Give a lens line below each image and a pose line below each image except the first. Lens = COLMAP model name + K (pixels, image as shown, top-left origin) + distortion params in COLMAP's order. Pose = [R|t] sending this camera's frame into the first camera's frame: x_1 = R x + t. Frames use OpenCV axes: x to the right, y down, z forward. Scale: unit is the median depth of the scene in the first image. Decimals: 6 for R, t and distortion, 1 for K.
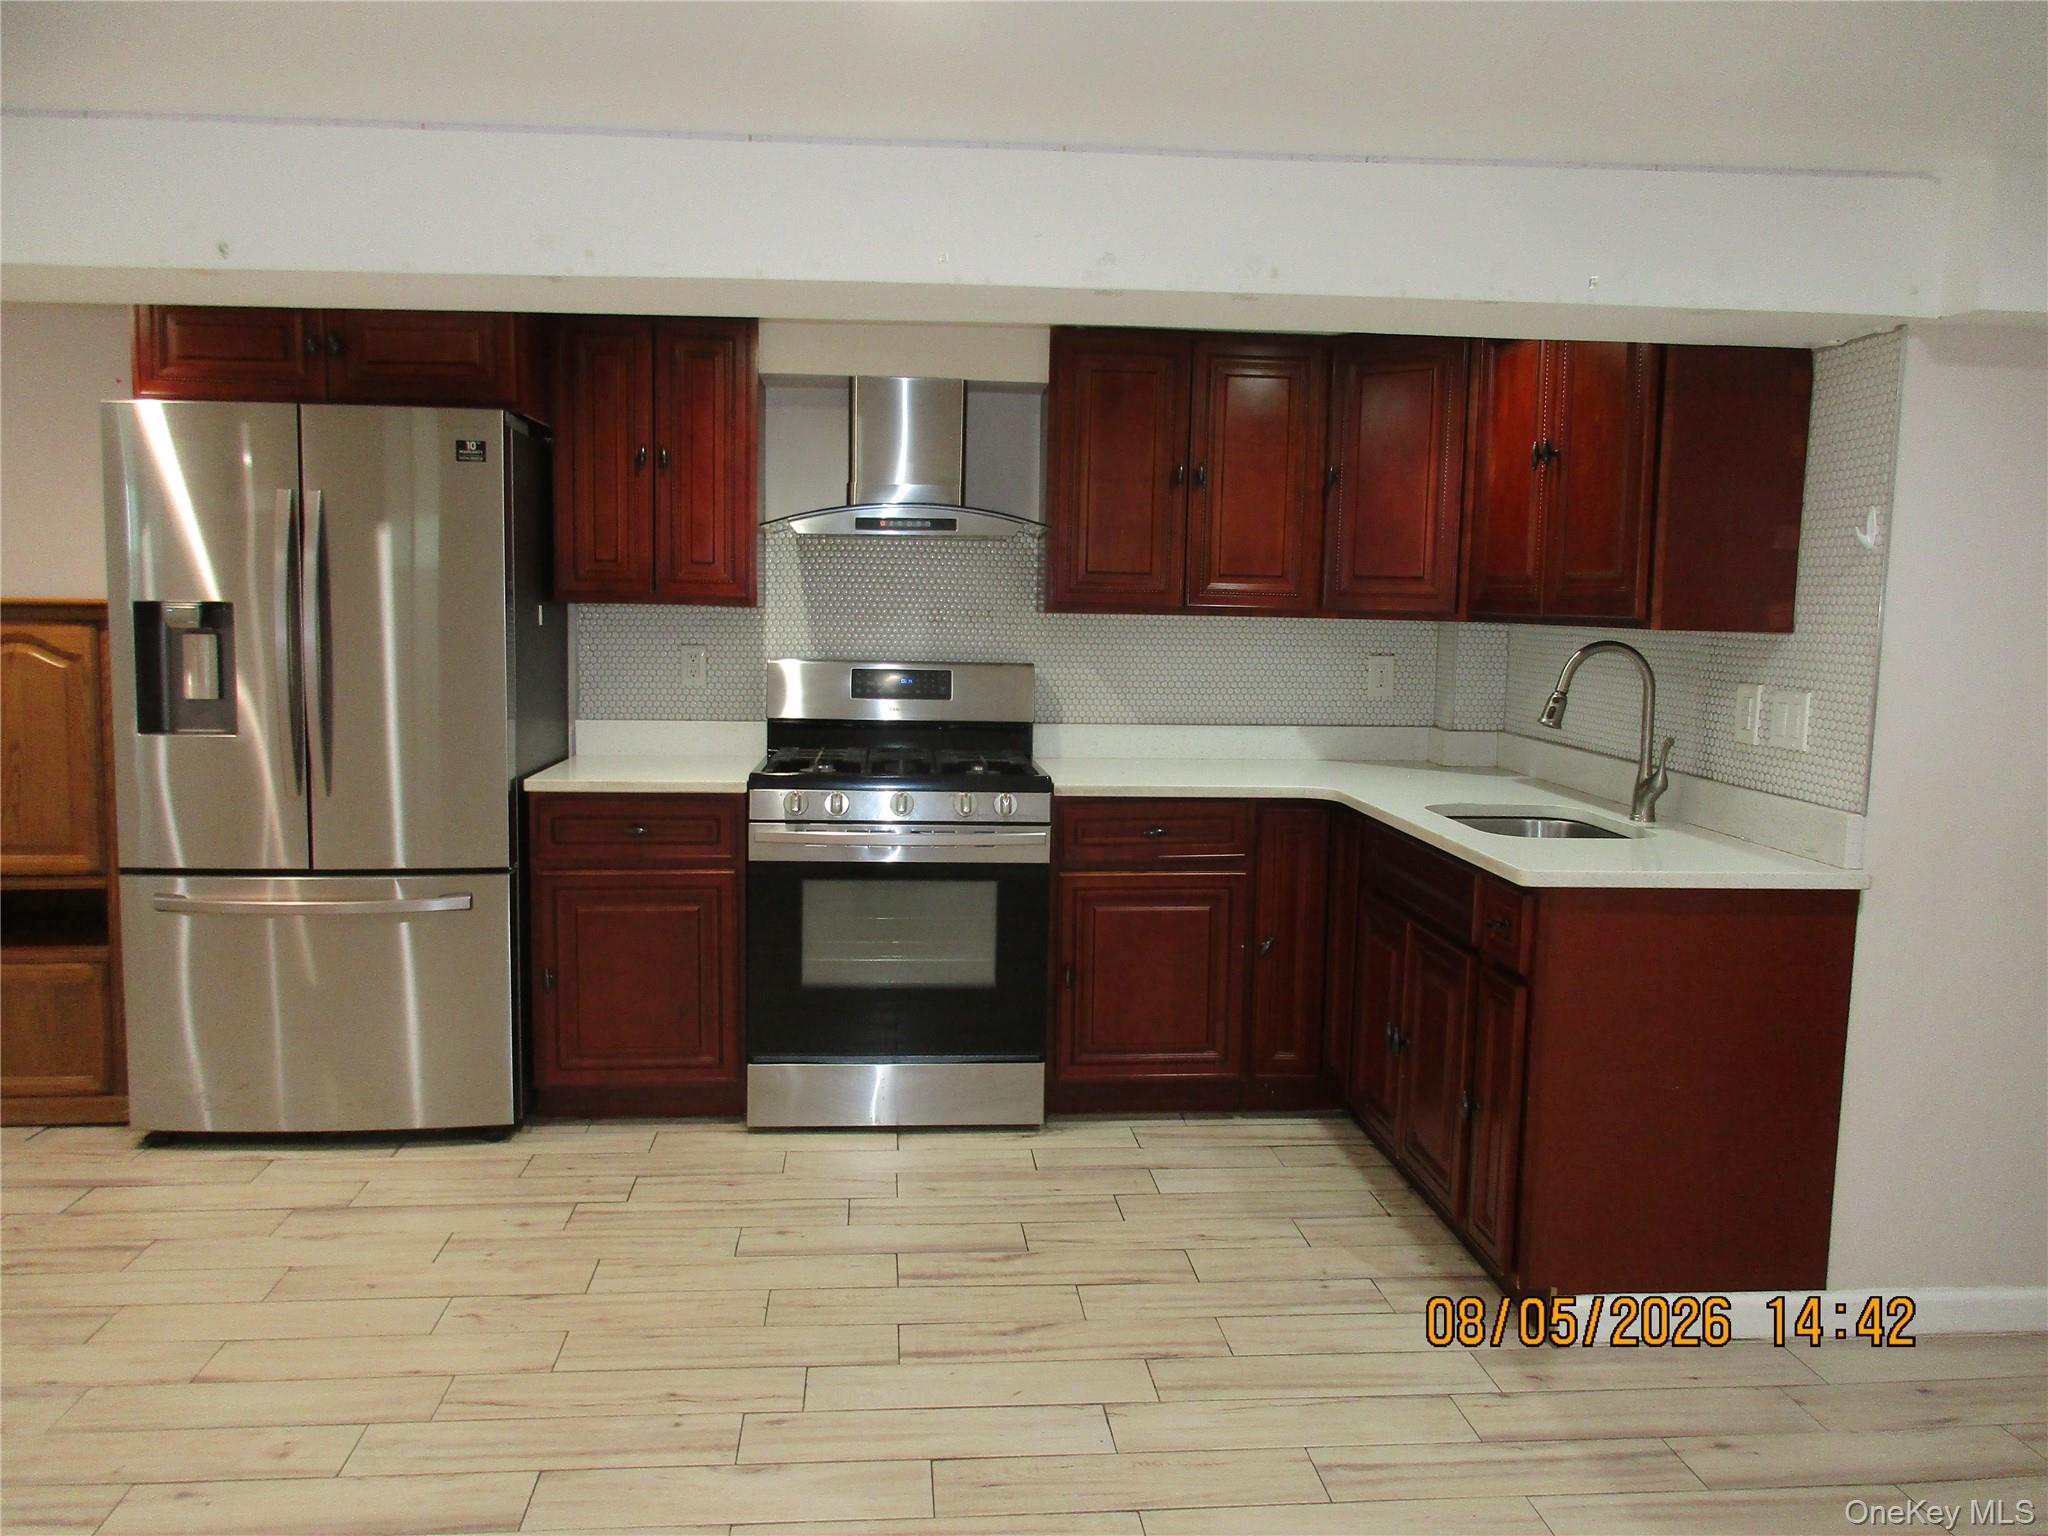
lens RADIAL K [[1524.9, 0, 1020.8], [0, 1524.9, 770.5], [0, 0, 1]] dist [0.000763, -0.006995]
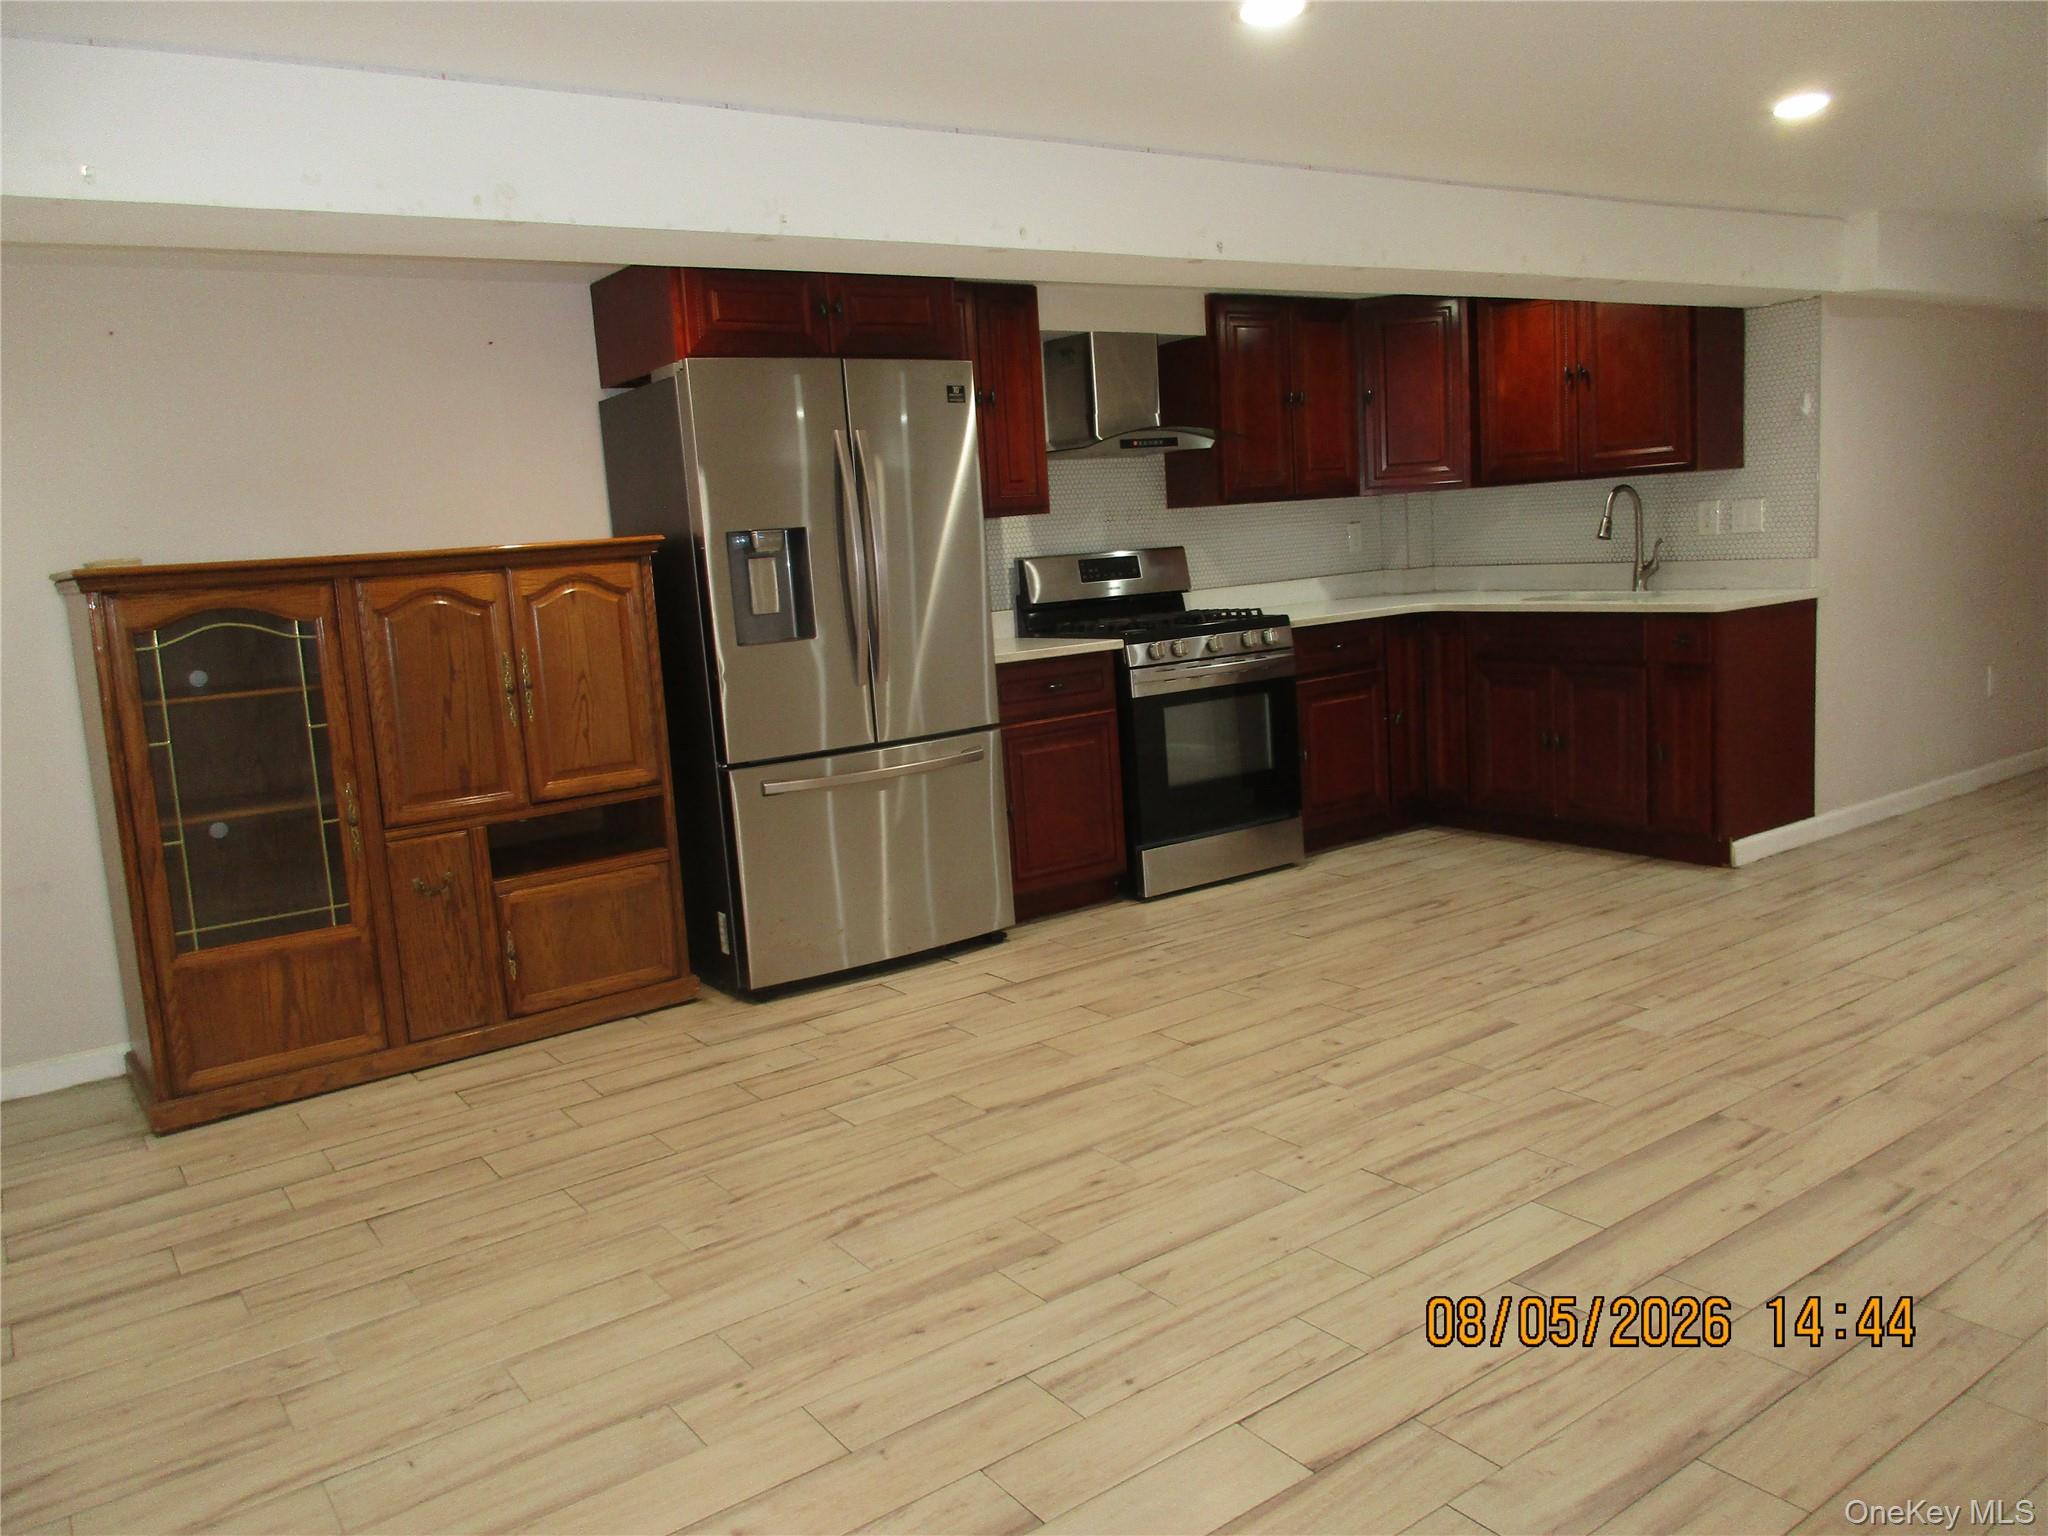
lens RADIAL K [[1524.9, 0, 1044.4], [0, 1524.9, 761.9], [0, 0, 1]] dist [0.000763, -0.006995]
pose [[0.860352, -0.150250, 0.487052, -1.008983], [0.138171, 0.988535, 0.060880, 0.025856], [-0.490616, 0.014918, 0.871248, -0.136160]]
